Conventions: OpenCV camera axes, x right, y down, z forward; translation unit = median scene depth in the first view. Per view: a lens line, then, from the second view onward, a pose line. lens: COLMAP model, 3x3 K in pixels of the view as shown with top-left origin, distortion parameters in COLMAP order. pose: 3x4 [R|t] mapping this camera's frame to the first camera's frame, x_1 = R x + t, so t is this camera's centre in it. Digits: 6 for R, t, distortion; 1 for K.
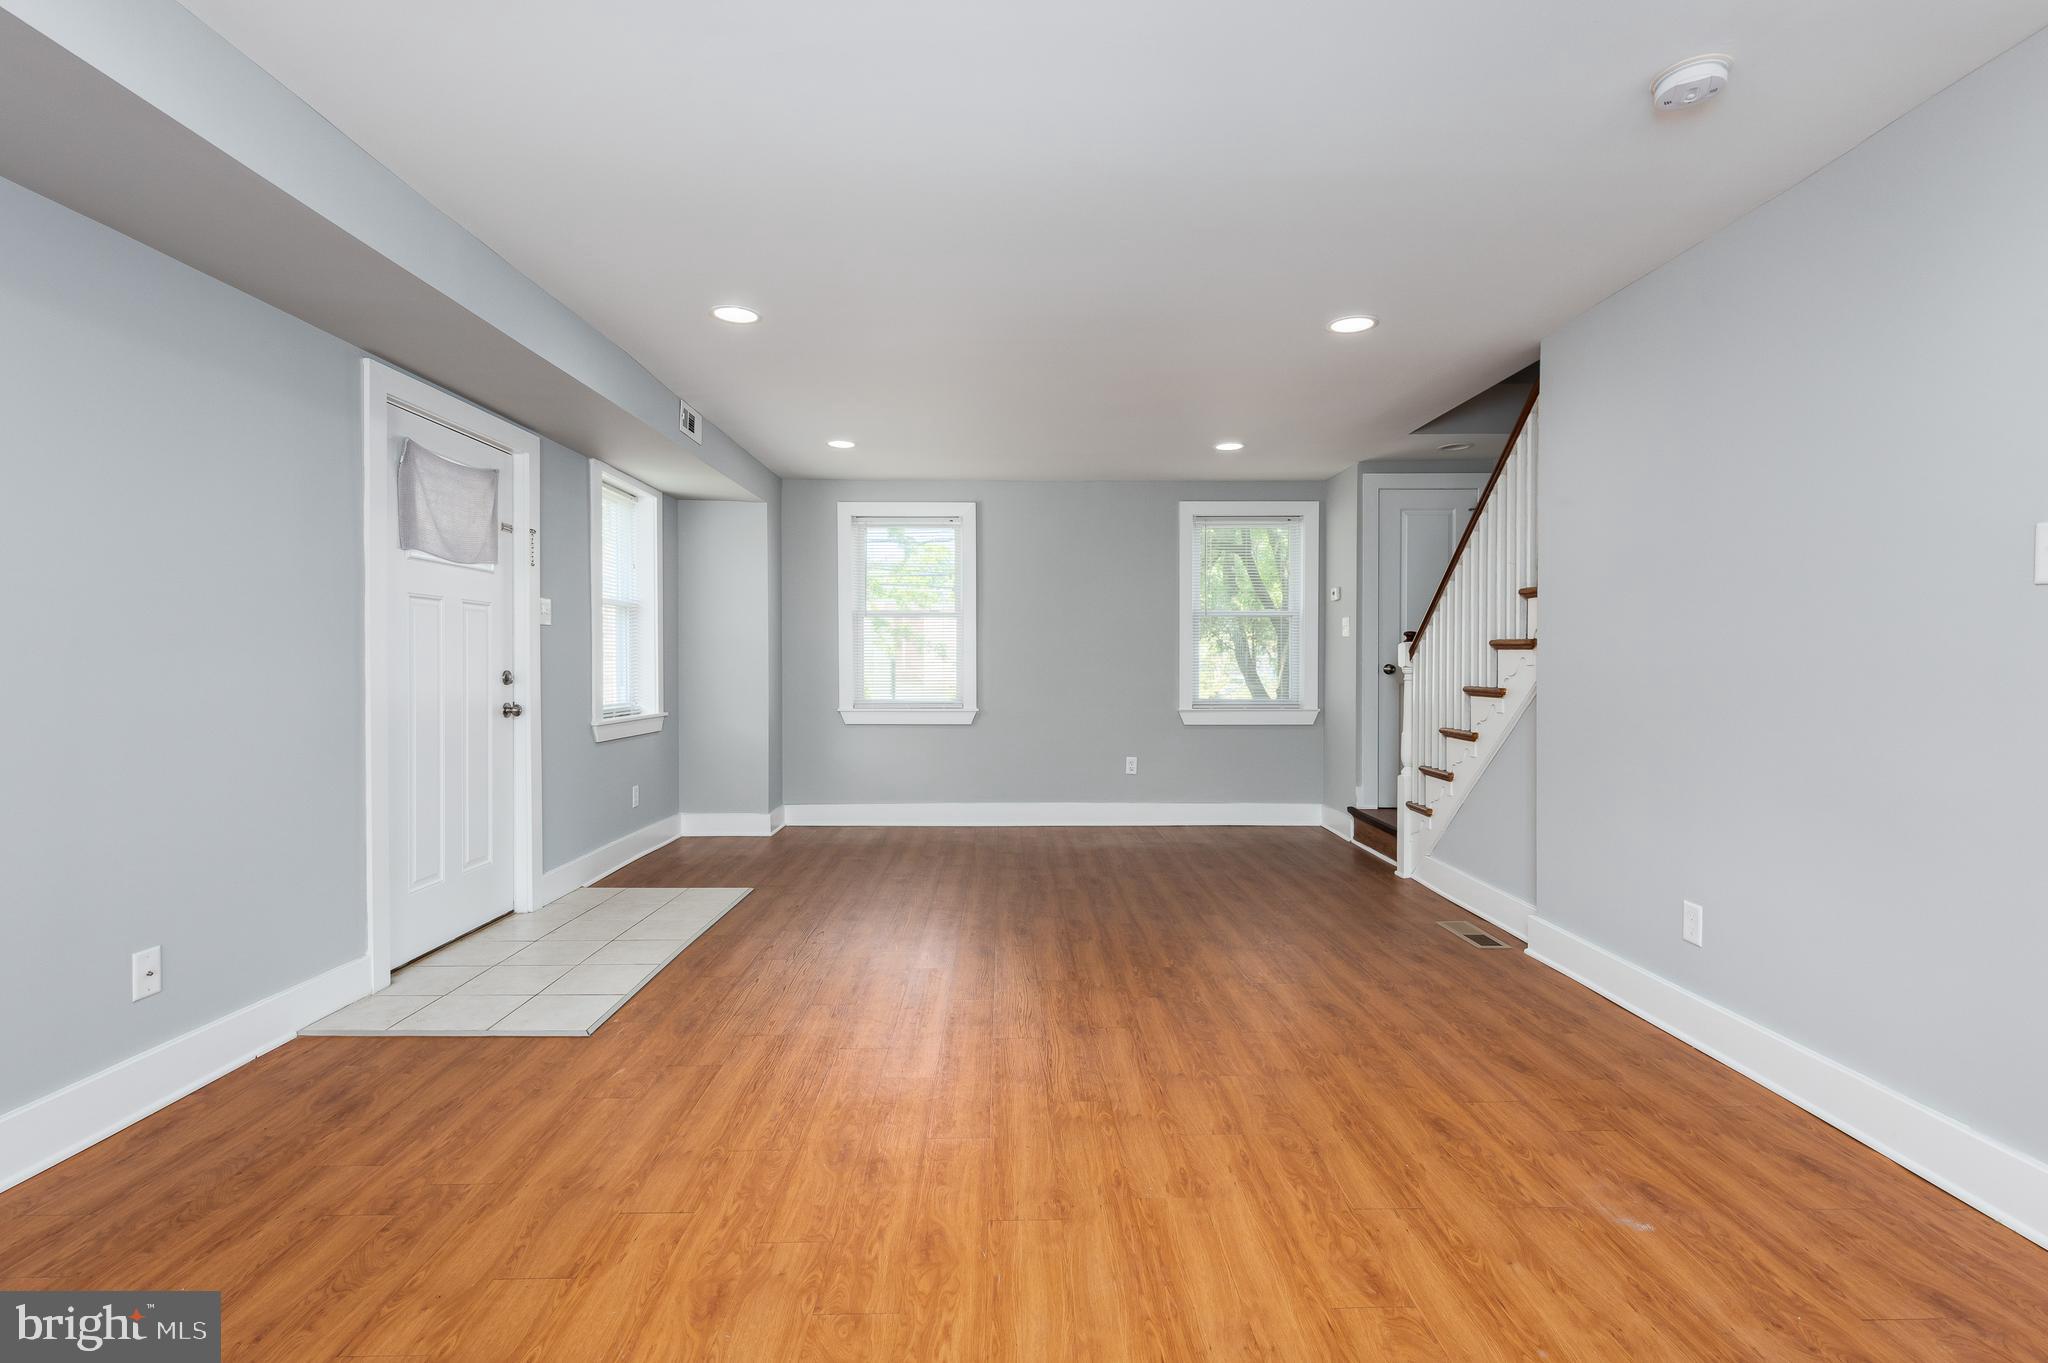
lens RADIAL K [[1002.5, 0, 1024.0], [0, 1002.5, 681.5], [0, 0, 1]] dist [0.012843, -0.006041]
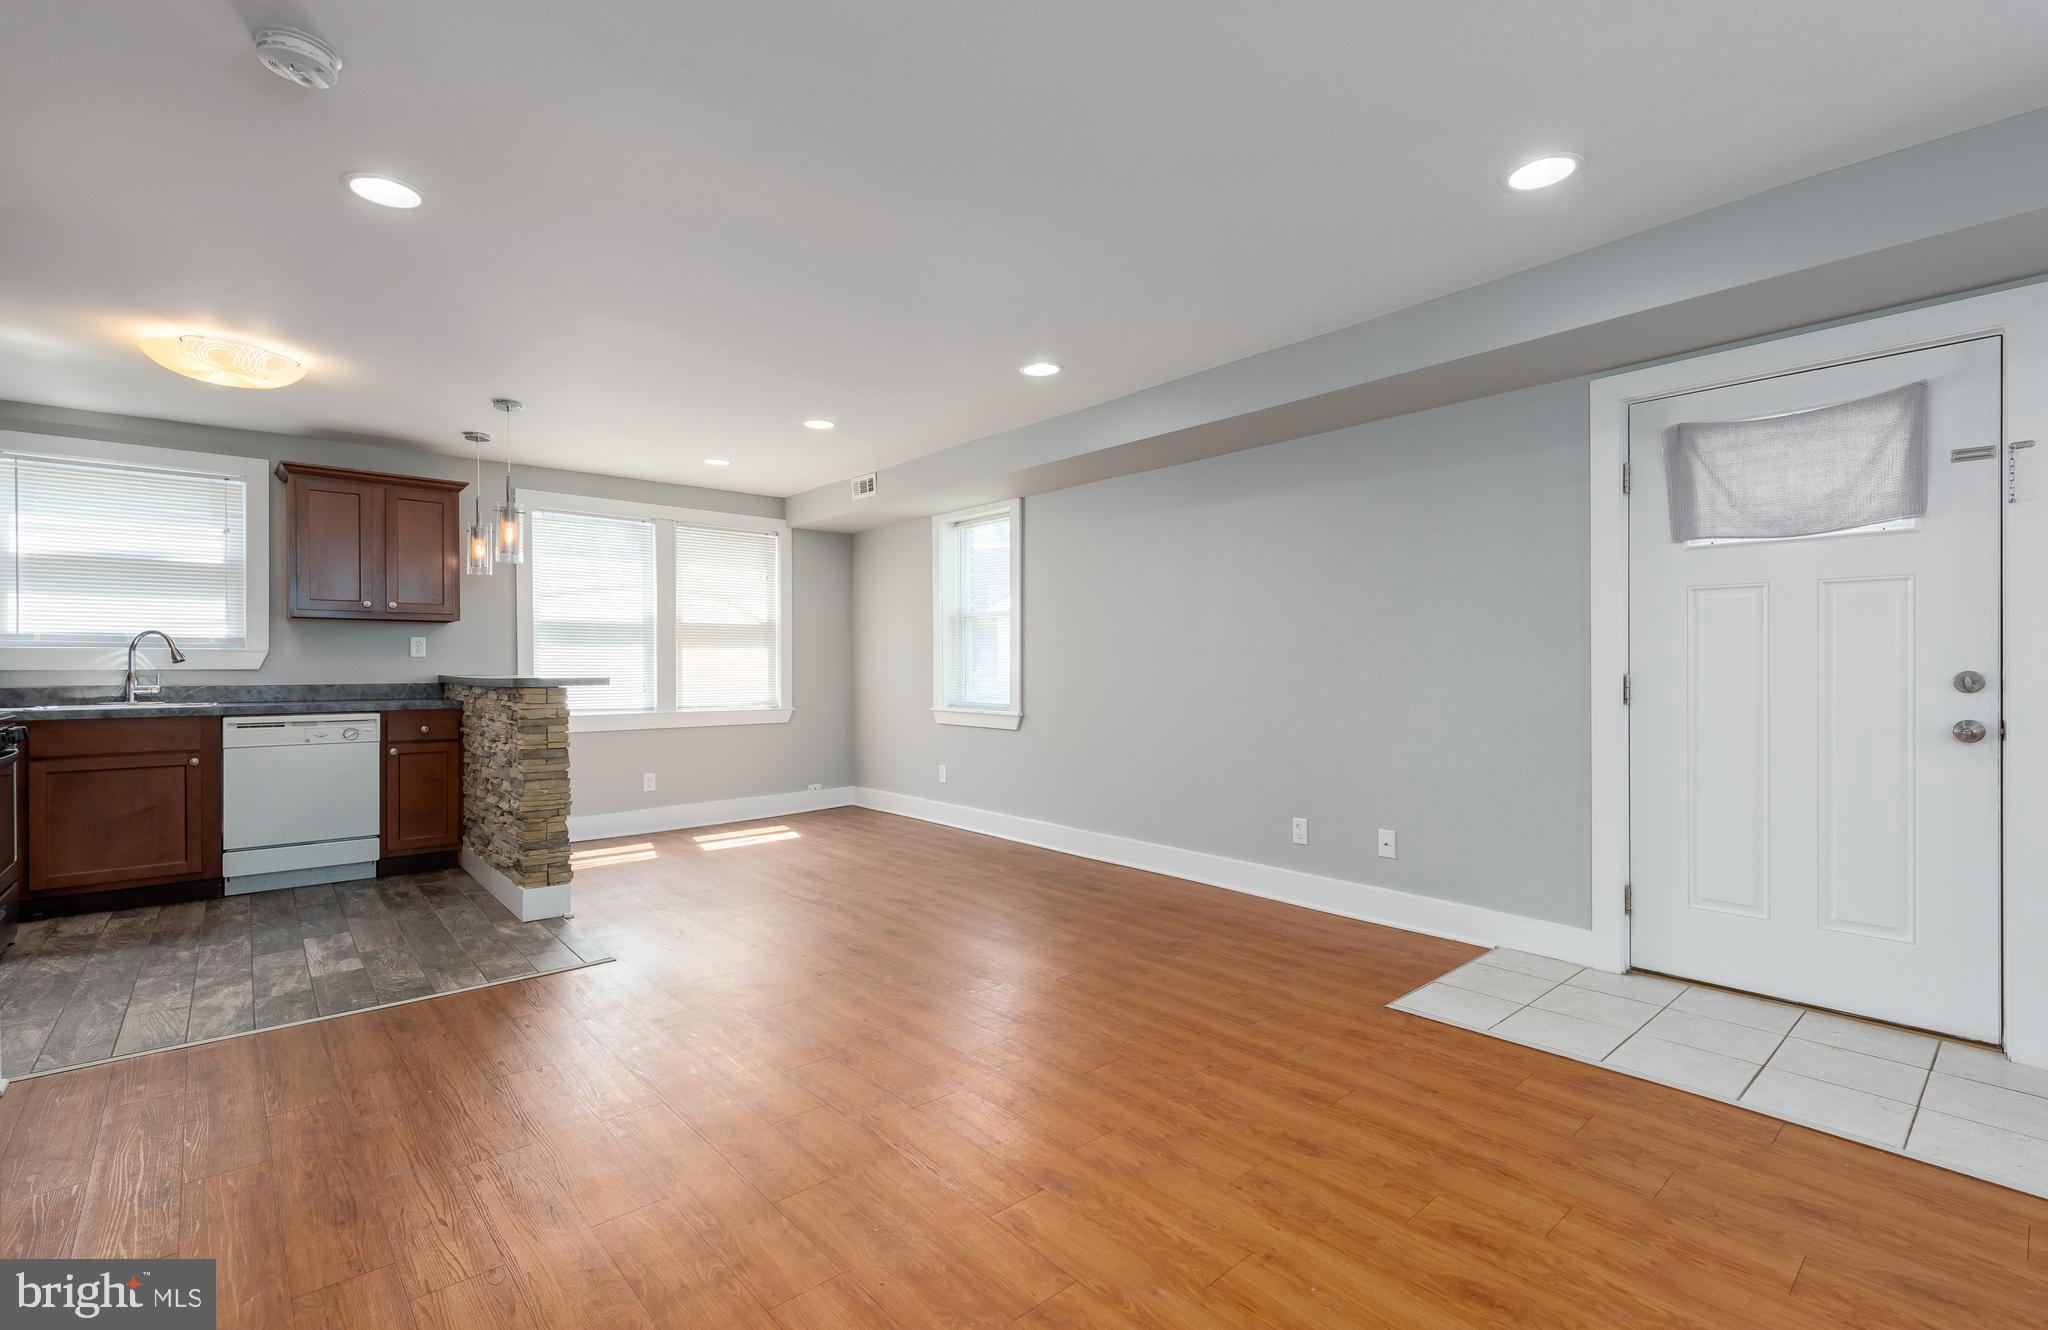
lens RADIAL K [[910.2, 0, 1049.6], [0, 910.2, 666.4], [0, 0, 1]] dist [0.002789, -0.000728]
pose [[-0.767725, 0.001594, -0.640778, 0.395245], [-0.007104, 0.999914, 0.011000, -0.018451], [0.640740, 0.012997, -0.767648, 1.269062]]
